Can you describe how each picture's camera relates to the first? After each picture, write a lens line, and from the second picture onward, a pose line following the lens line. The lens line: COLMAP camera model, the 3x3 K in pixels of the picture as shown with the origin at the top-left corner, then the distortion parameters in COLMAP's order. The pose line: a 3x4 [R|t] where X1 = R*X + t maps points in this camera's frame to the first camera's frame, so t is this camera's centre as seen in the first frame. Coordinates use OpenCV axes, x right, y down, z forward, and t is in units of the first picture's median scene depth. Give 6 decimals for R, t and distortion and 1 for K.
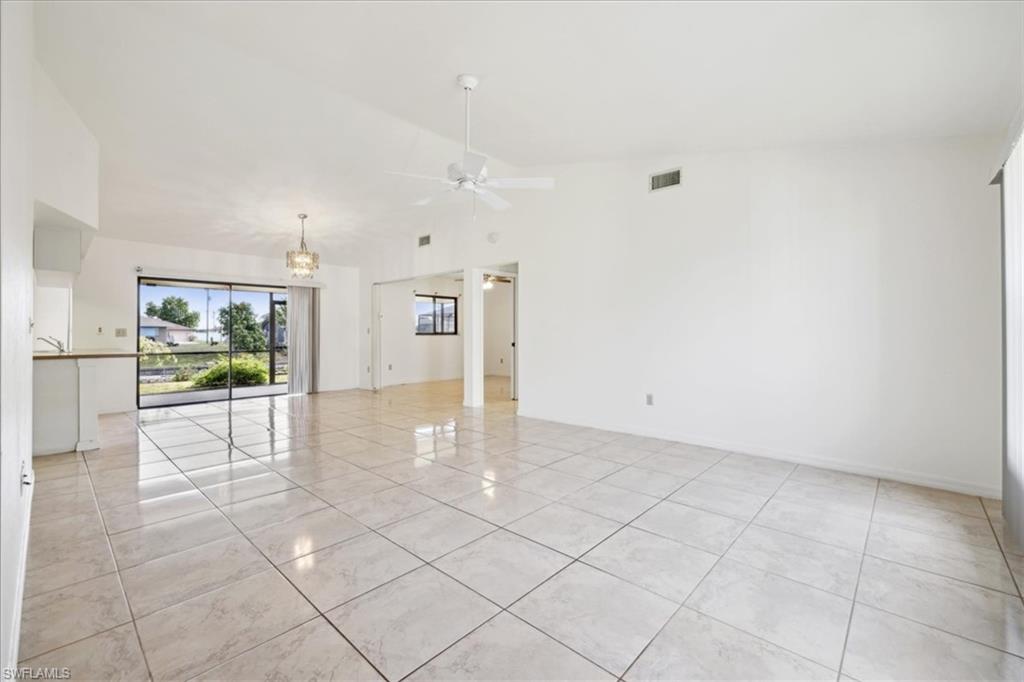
lens RADIAL K [[432.7, 0, 512.0], [0, 432.7, 329.3], [0, 0, 1]] dist [-0.000788, -0.000411]
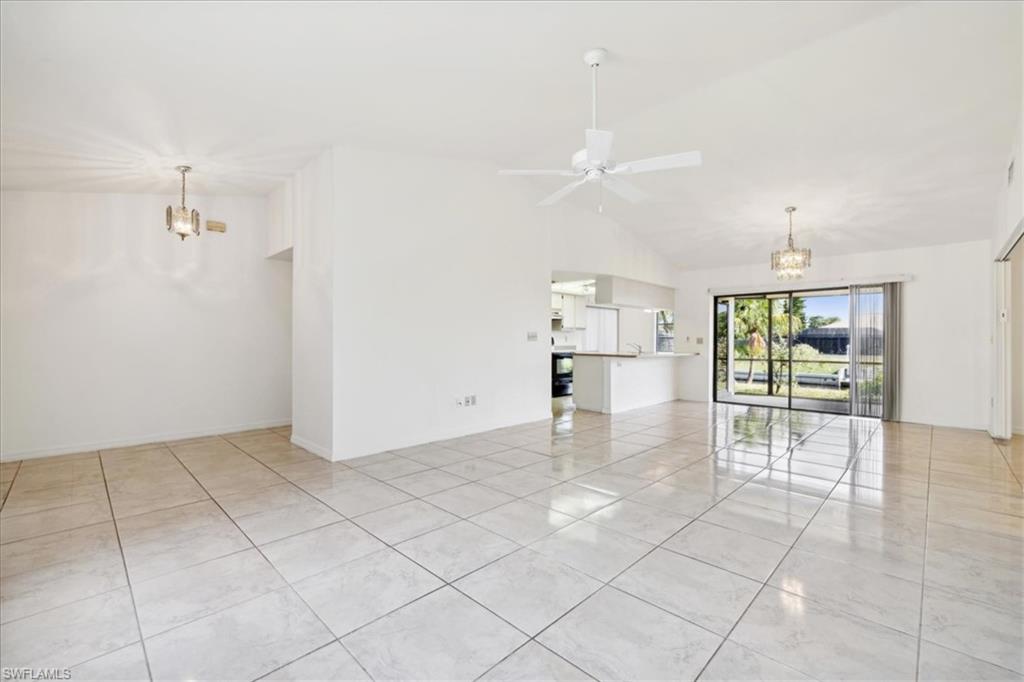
lens RADIAL K [[436.1, 0, 507.4], [0, 436.1, 339.5], [0, 0, 1]] dist [-0.000895, -0.000319]
pose [[-0.042763, -0.000146, -0.999085, 0.421079], [0.003643, 0.999993, -0.000302, 0.001987], [0.999079, -0.003653, -0.042762, 0.454944]]
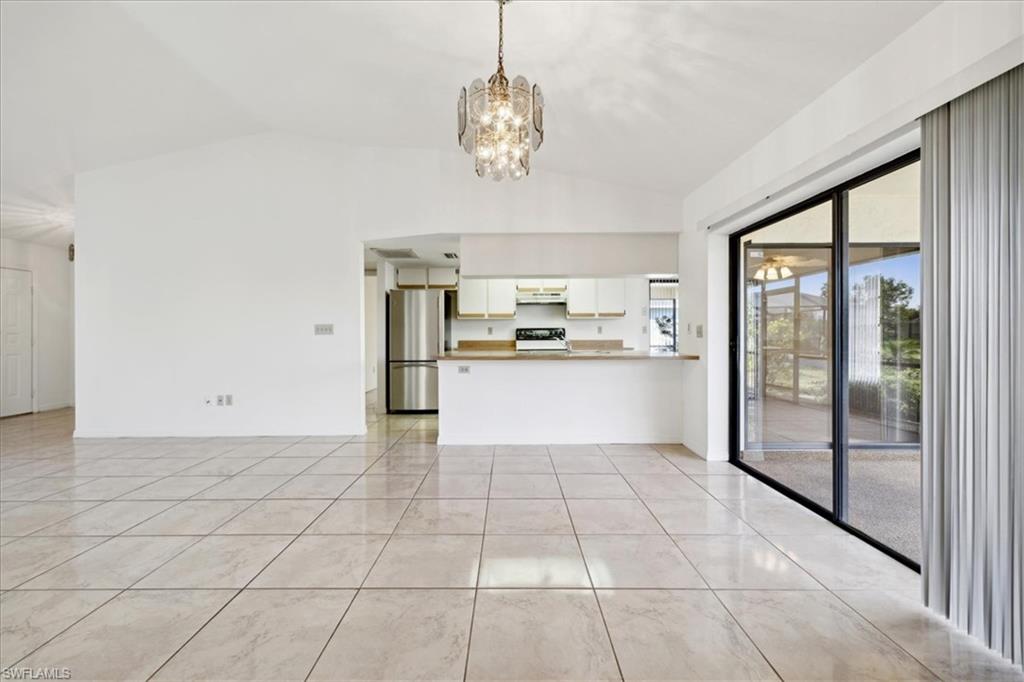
lens RADIAL K [[435.0, 0, 510.5], [0, 435.0, 331.5], [0, 0, 1]] dist [0.000460, 0.000017]
pose [[-0.734515, 0.002788, -0.678587, -0.245271], [0.011099, 0.999907, -0.007906, 0.009858], [0.678502, -0.013339, -0.734478, 1.232896]]
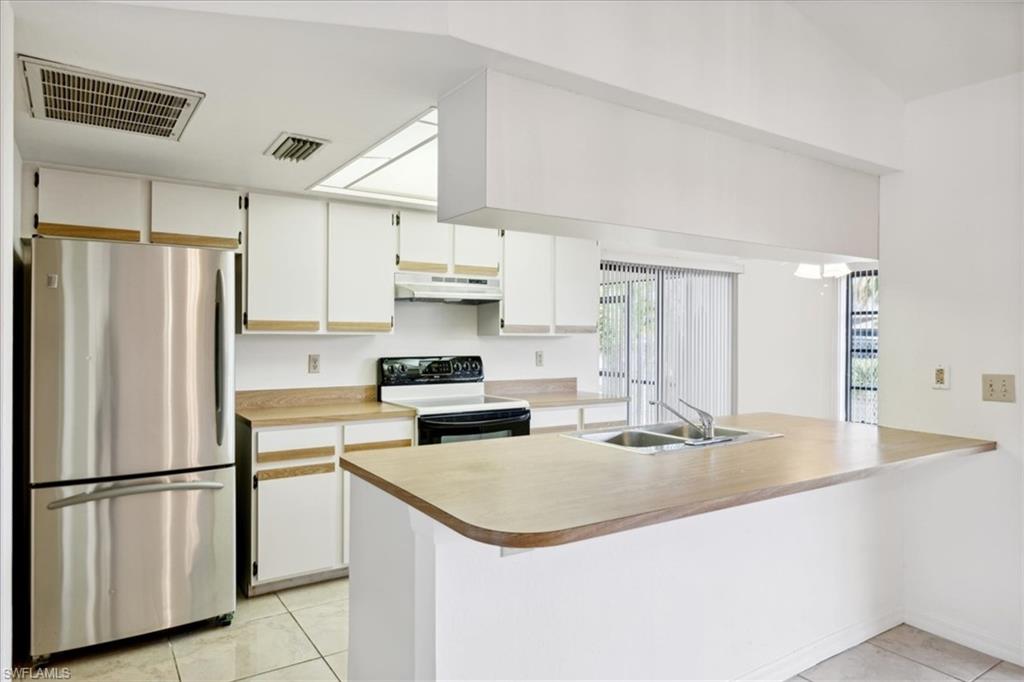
lens RADIAL K [[633.6, 0, 510.3], [0, 633.6, 335.5], [0, 0, 1]] dist [0.002406, 0.000917]
pose [[-0.238913, 0.000922, -0.971040, -0.382188], [0.001956, 0.999998, 0.000468, -0.028132], [0.971039, -0.001788, -0.238915, 0.745661]]
